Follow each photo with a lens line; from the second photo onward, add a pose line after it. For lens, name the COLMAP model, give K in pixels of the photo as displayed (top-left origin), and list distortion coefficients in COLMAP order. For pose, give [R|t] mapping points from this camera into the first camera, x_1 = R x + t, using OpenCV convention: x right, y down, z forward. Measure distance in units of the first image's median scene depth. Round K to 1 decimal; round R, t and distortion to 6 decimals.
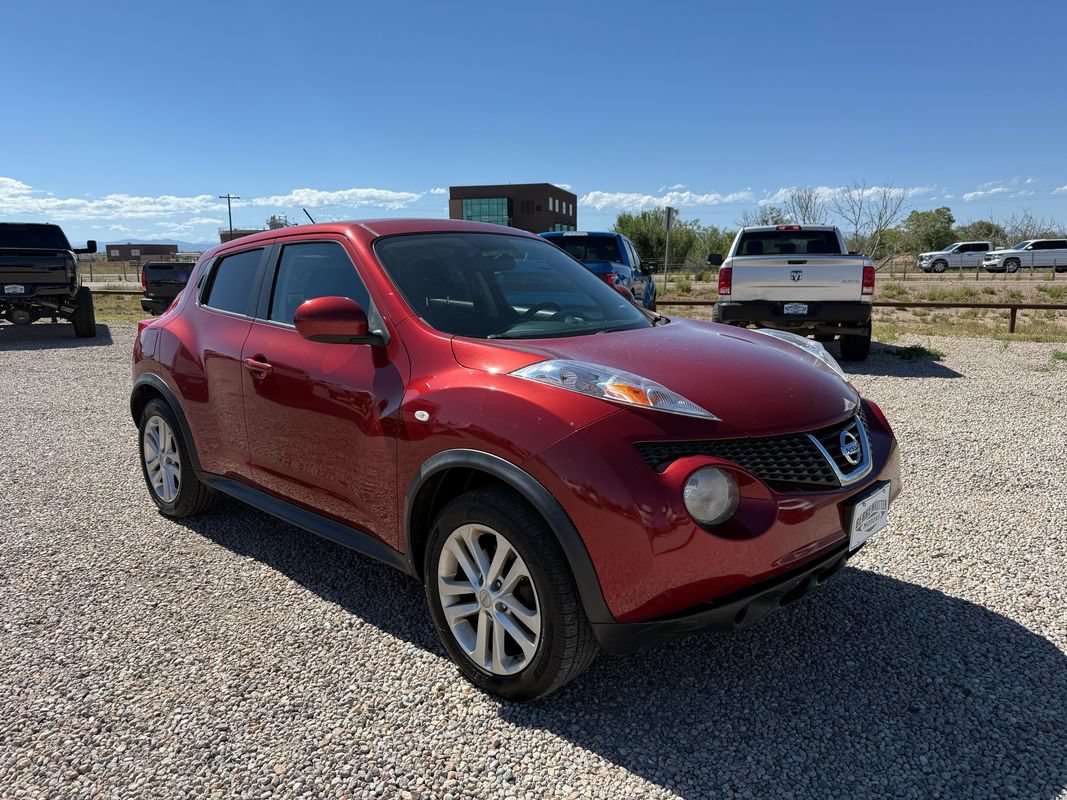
lens RADIAL K [[750.7, 0, 535.1], [0, 750.7, 436.3], [0, 0, 1]] dist [0.004452, -0.011653]
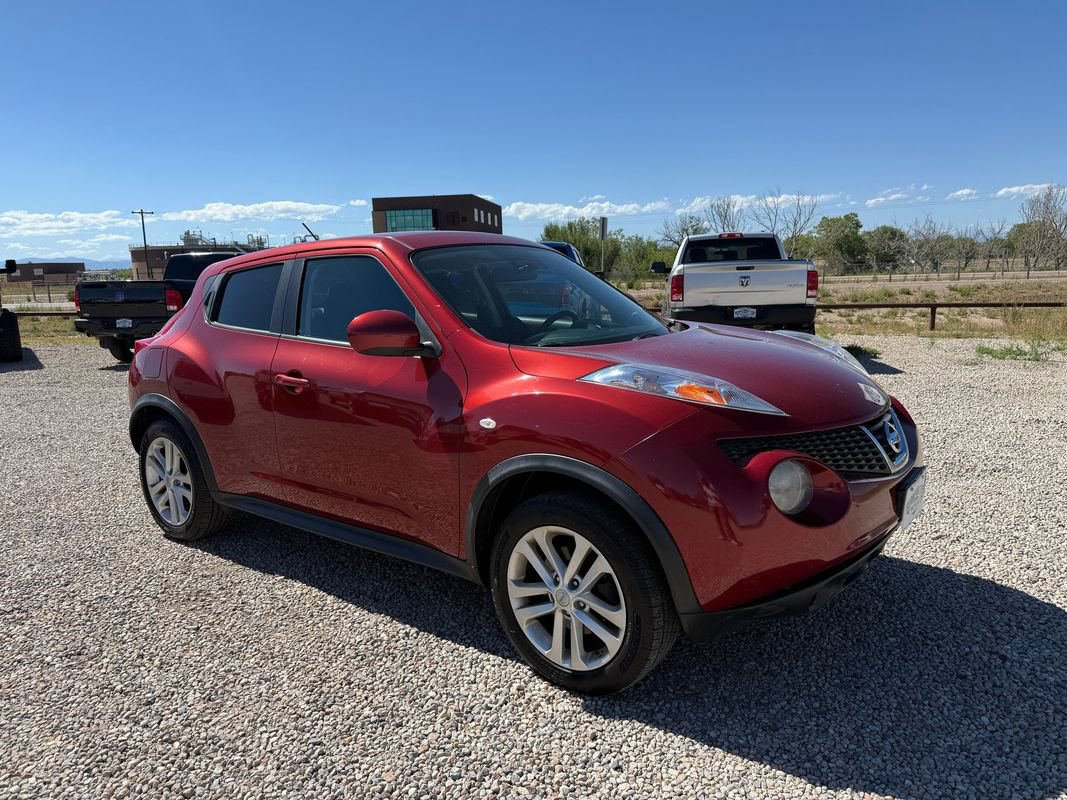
lens RADIAL K [[750.7, 0, 535.1], [0, 750.7, 436.3], [0, 0, 1]] dist [0.004452, -0.011653]
pose [[0.994950, -0.039953, 0.092072, -0.167758], [0.041160, 0.999089, -0.011246, 0.003698], [-0.091539, 0.014979, 0.995689, -0.024166]]
